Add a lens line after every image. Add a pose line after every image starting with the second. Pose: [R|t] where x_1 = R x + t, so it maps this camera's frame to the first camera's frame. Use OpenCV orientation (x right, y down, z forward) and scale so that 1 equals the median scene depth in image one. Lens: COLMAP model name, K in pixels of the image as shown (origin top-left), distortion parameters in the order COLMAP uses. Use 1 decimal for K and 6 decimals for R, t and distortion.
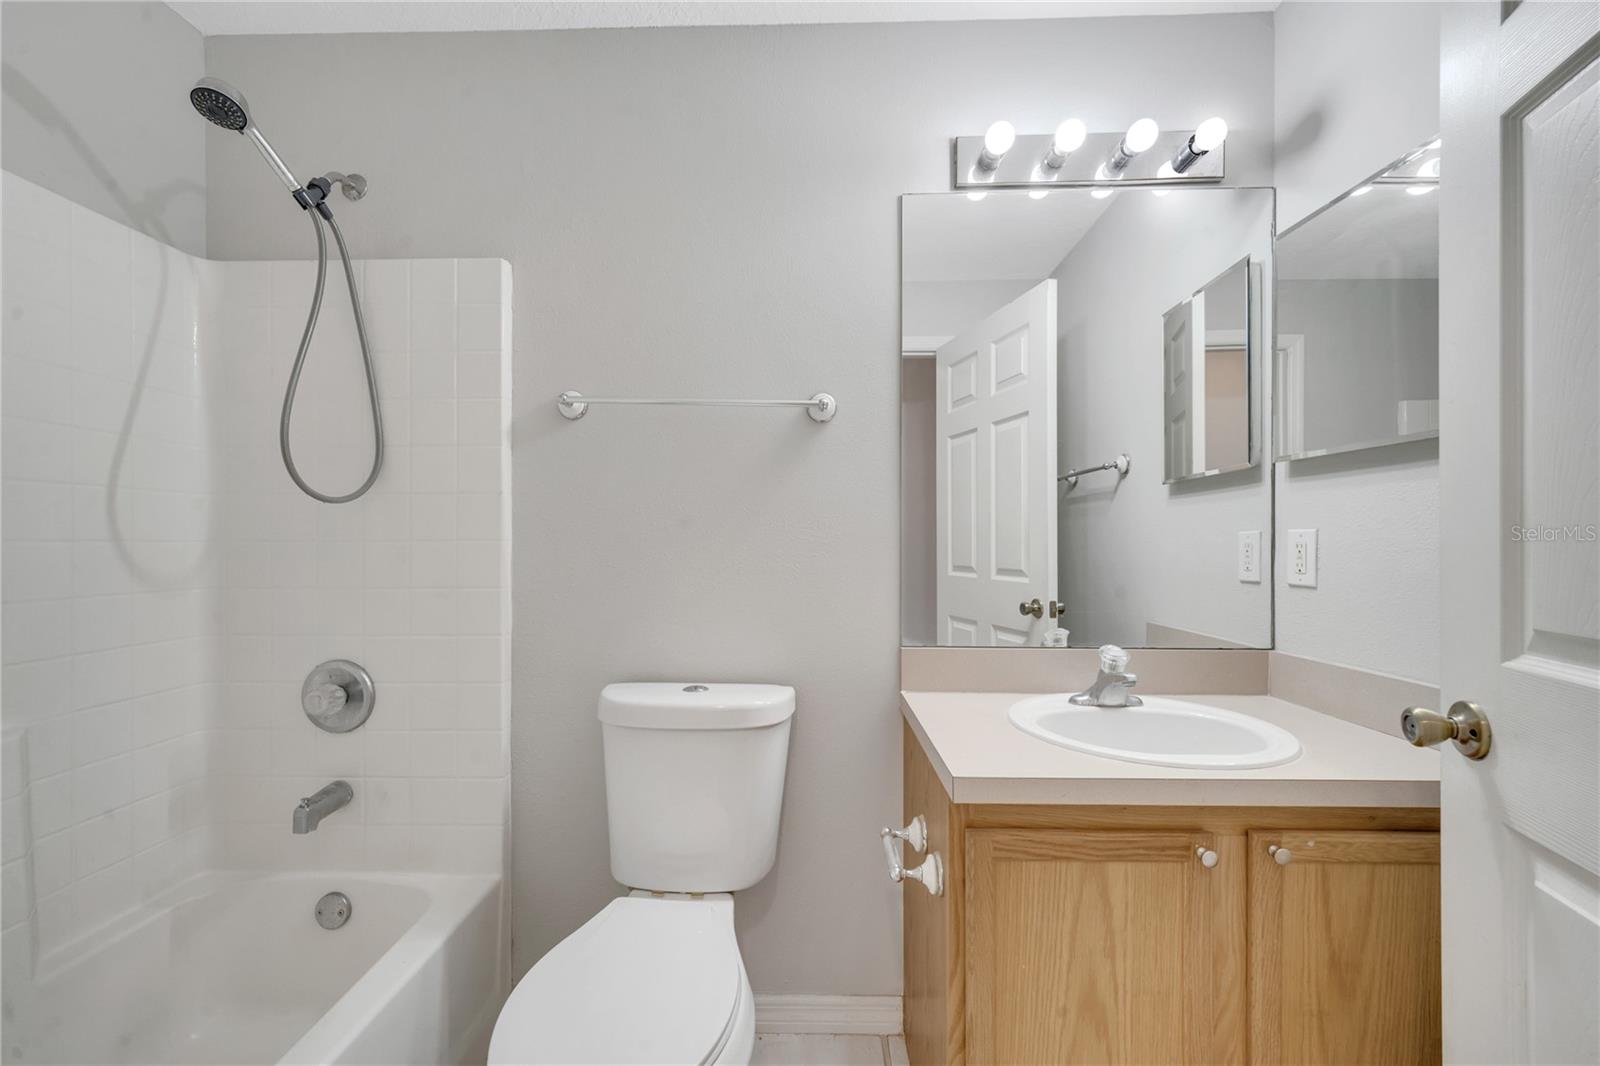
lens RADIAL K [[648.1, 0, 793.8], [0, 648.1, 546.6], [0, 0, 1]] dist [0.005579, -0.001595]
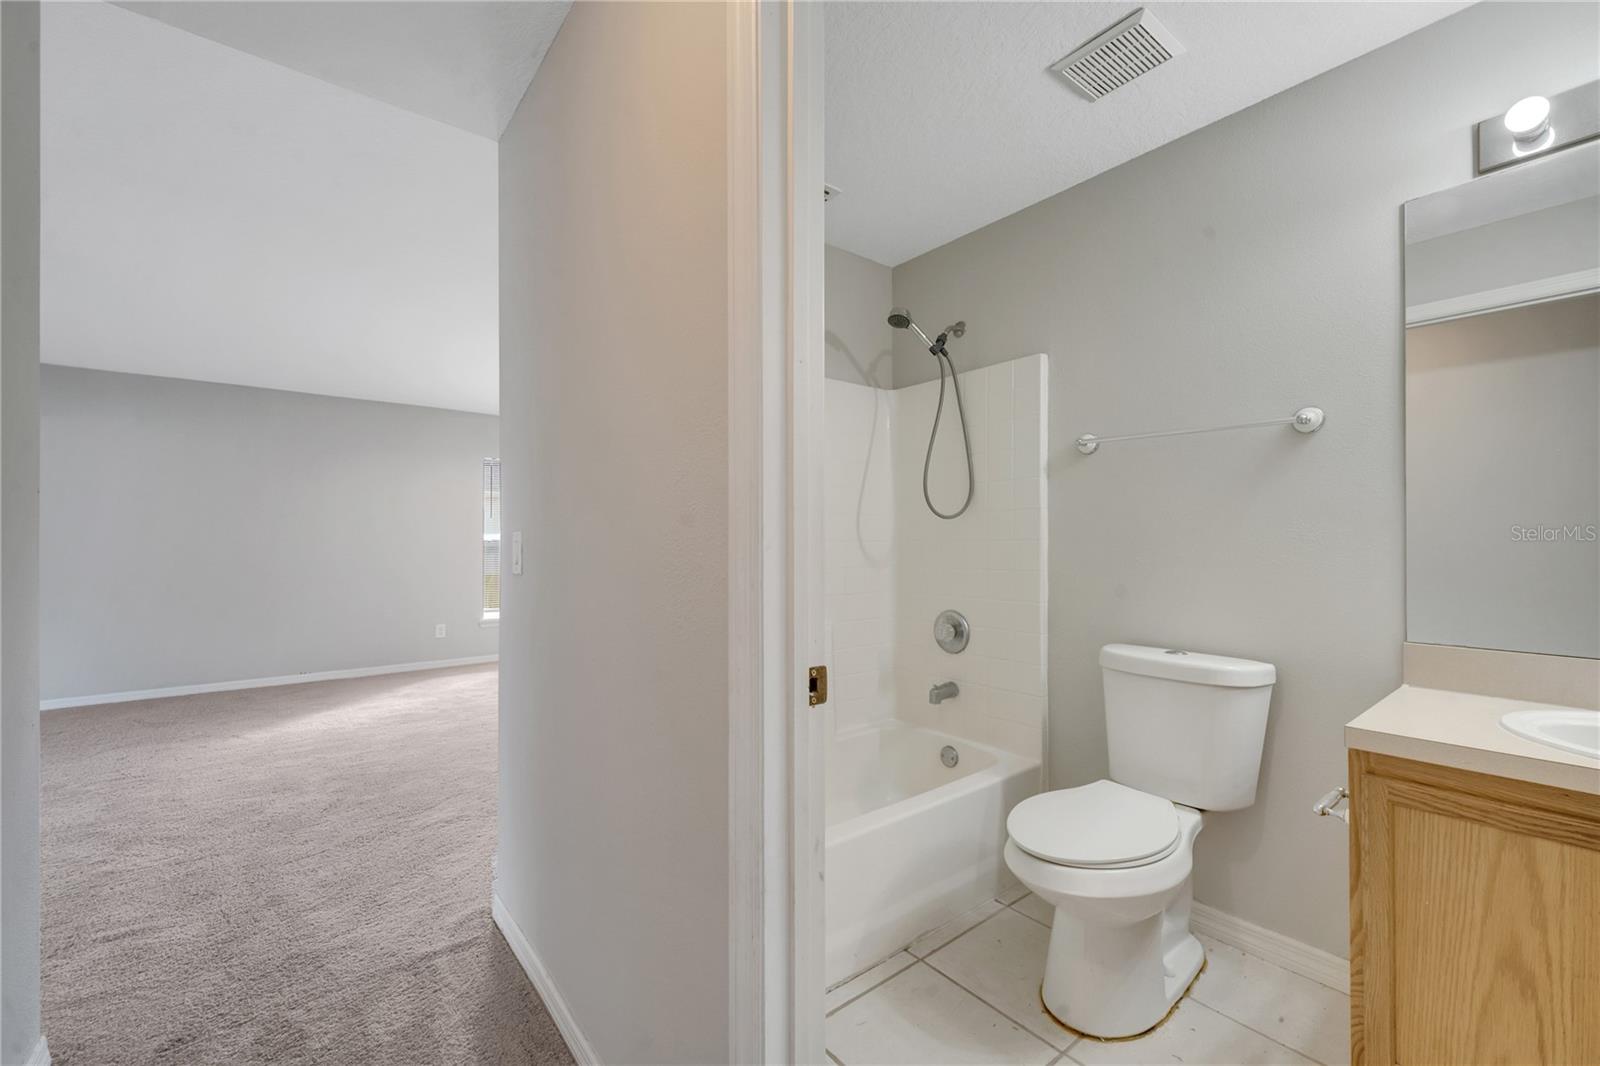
lens RADIAL K [[648.1, 0, 794.8], [0, 648.1, 539.1], [0, 0, 1]] dist [0.005579, -0.001595]
pose [[0.643812, -0.005158, -0.765167, 0.359476], [0.000117, 0.999978, -0.006643, -0.001802], [0.765184, 0.004187, 0.643798, -0.437165]]
